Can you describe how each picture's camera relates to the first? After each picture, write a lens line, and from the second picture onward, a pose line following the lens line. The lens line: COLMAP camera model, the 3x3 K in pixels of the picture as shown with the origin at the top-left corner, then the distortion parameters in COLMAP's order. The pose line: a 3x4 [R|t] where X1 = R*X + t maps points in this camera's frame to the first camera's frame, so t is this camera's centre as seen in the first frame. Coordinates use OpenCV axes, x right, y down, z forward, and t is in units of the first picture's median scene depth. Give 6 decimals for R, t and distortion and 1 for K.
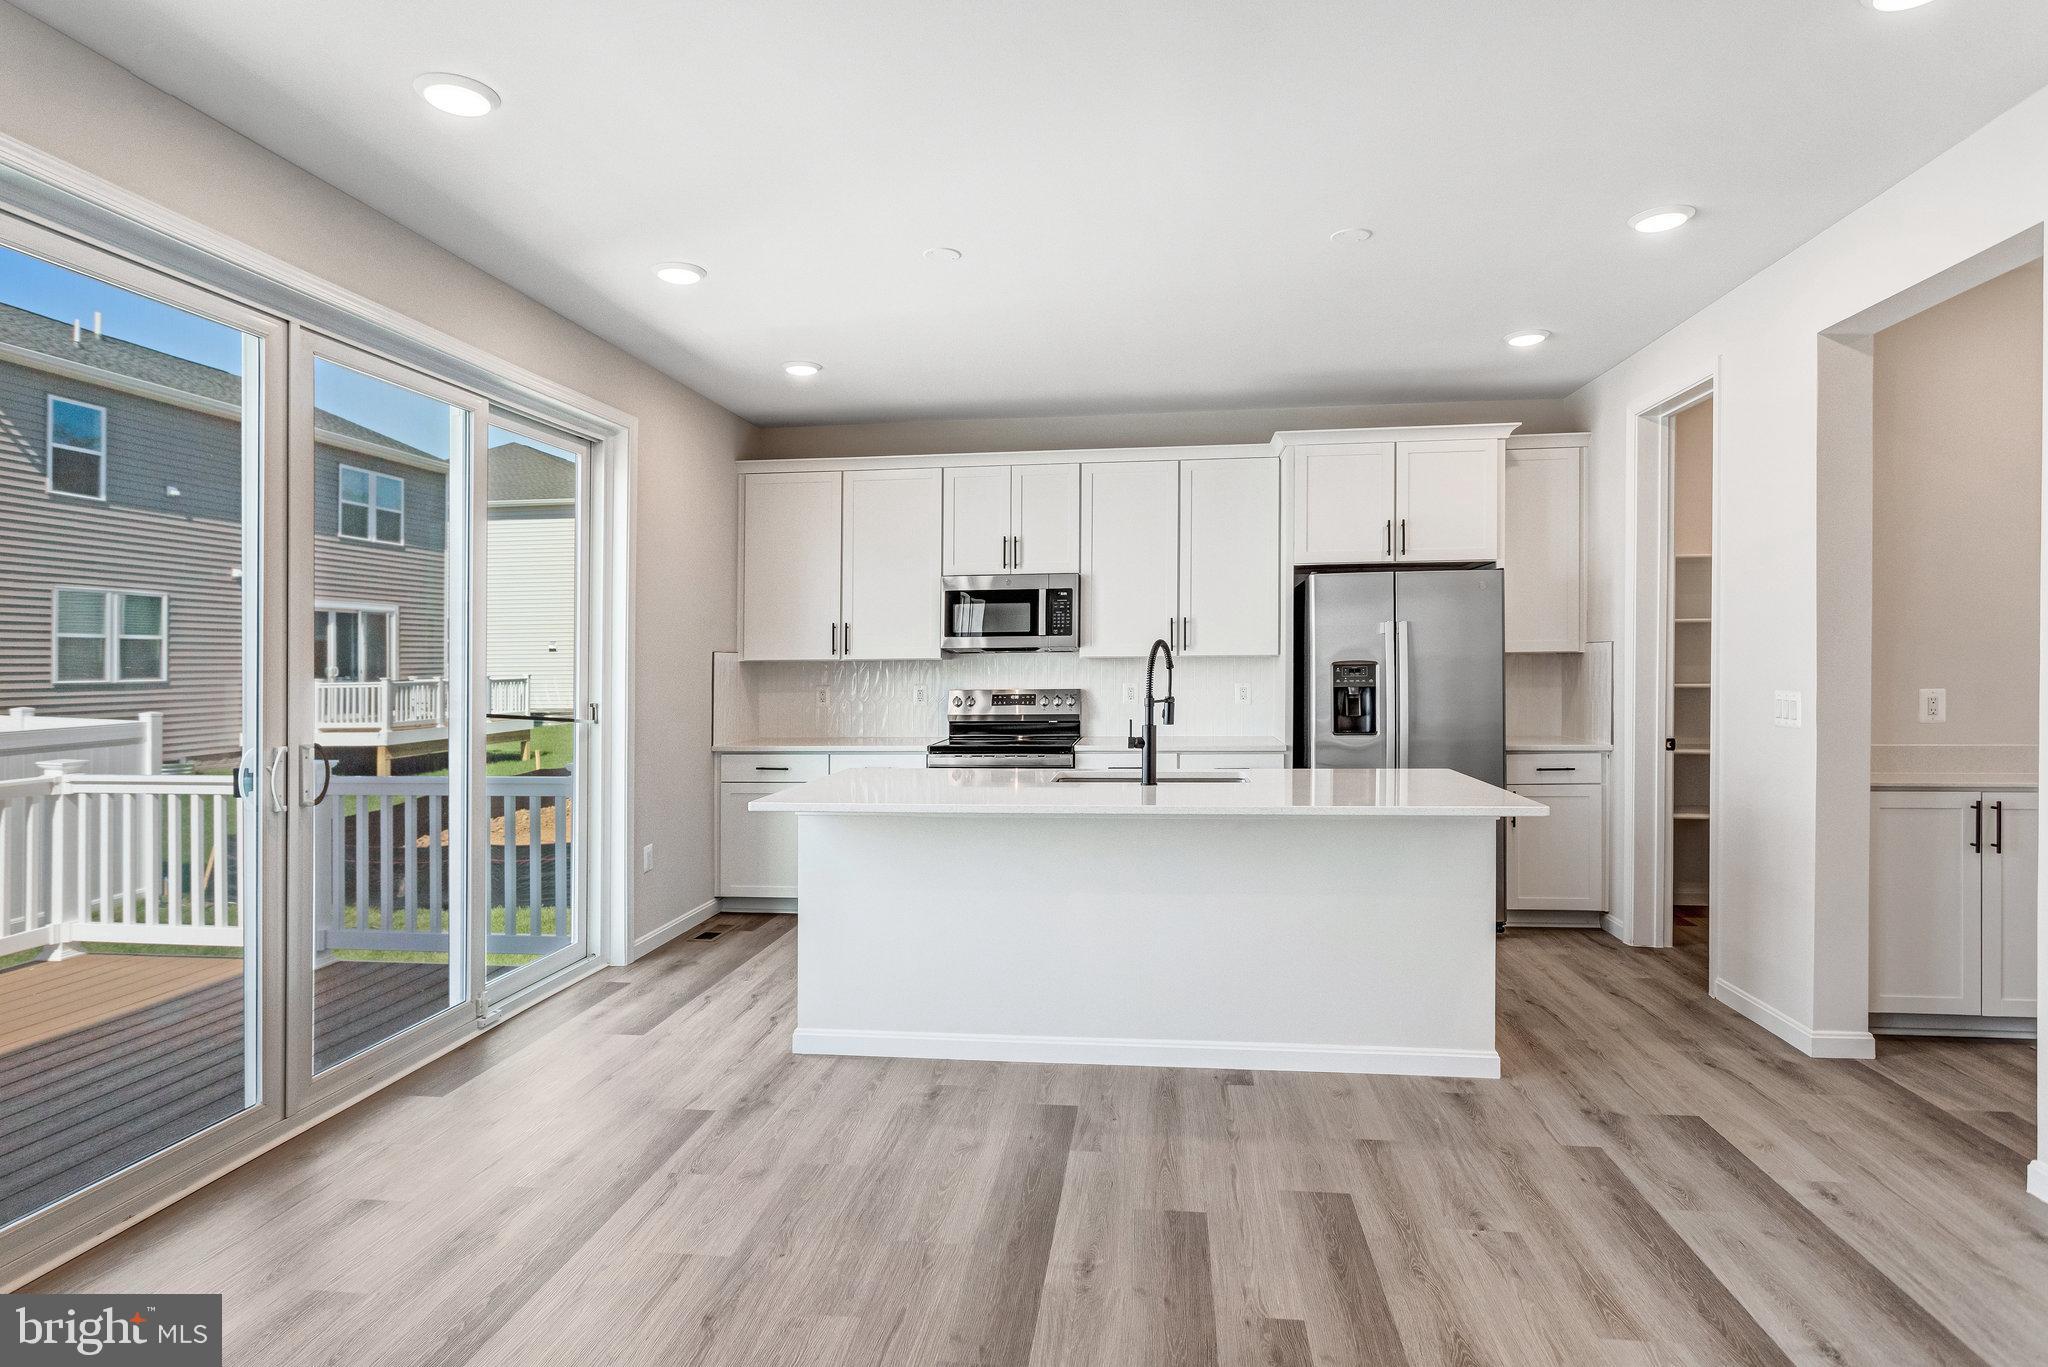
lens RADIAL K [[1083.2, 0, 1024.0], [0, 1083.2, 683.5], [0, 0, 1]] dist [0.001969, 0.000375]
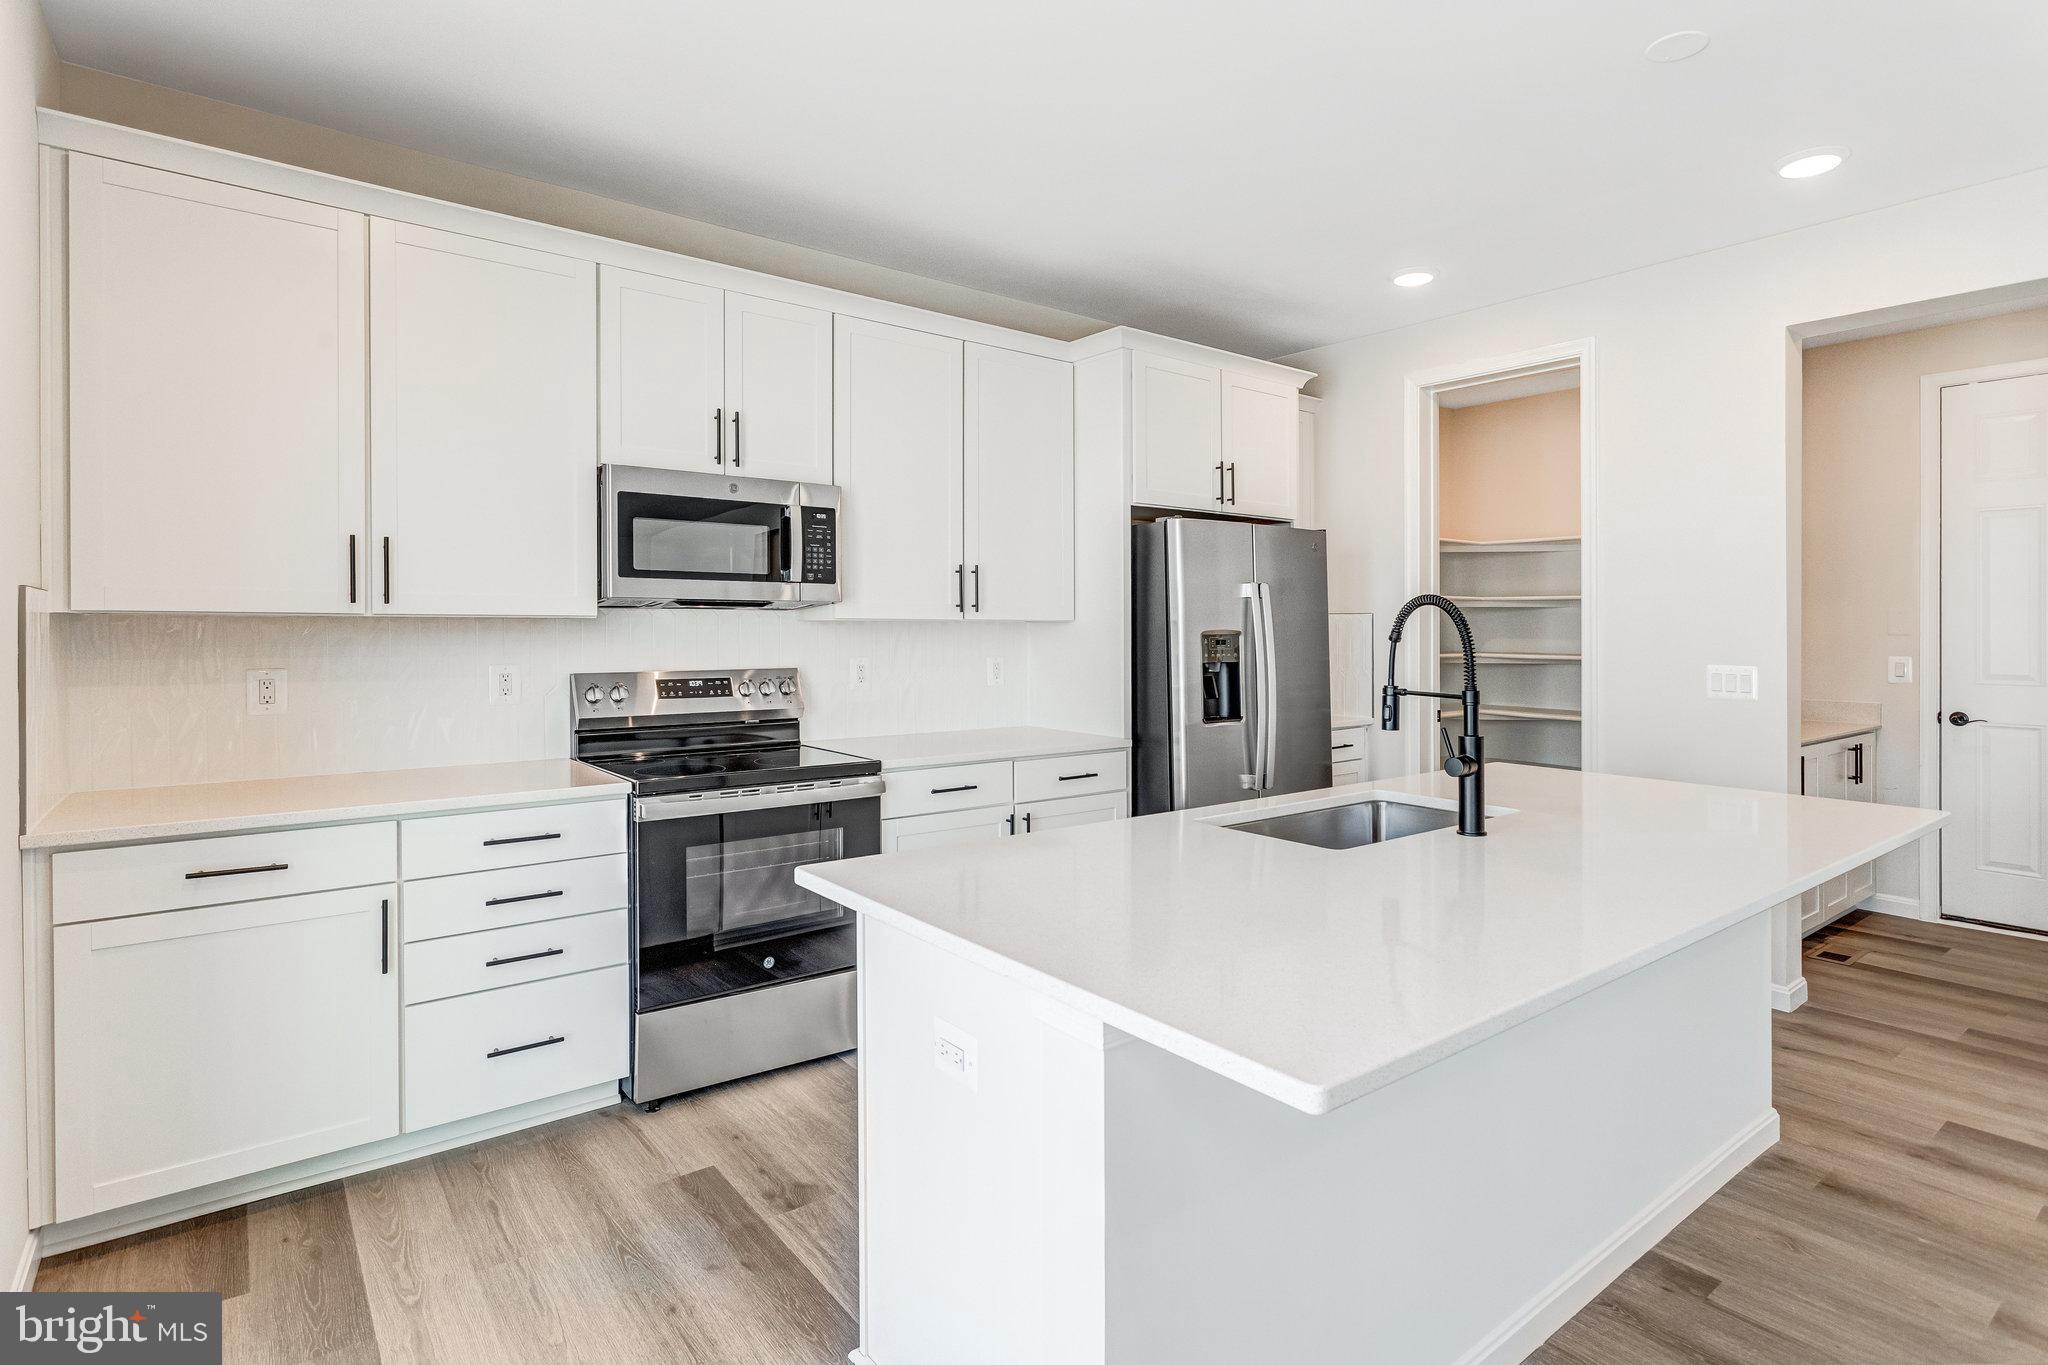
lens RADIAL K [[1020.4, 0, 1020.5], [0, 1020.4, 660.6], [0, 0, 1]] dist [0.000836, 0.002032]
pose [[0.697762, -0.010527, 0.716253, -0.310287], [0.001108, 0.999907, 0.013617, -0.008069], [-0.716329, -0.008708, 0.697708, 0.517083]]
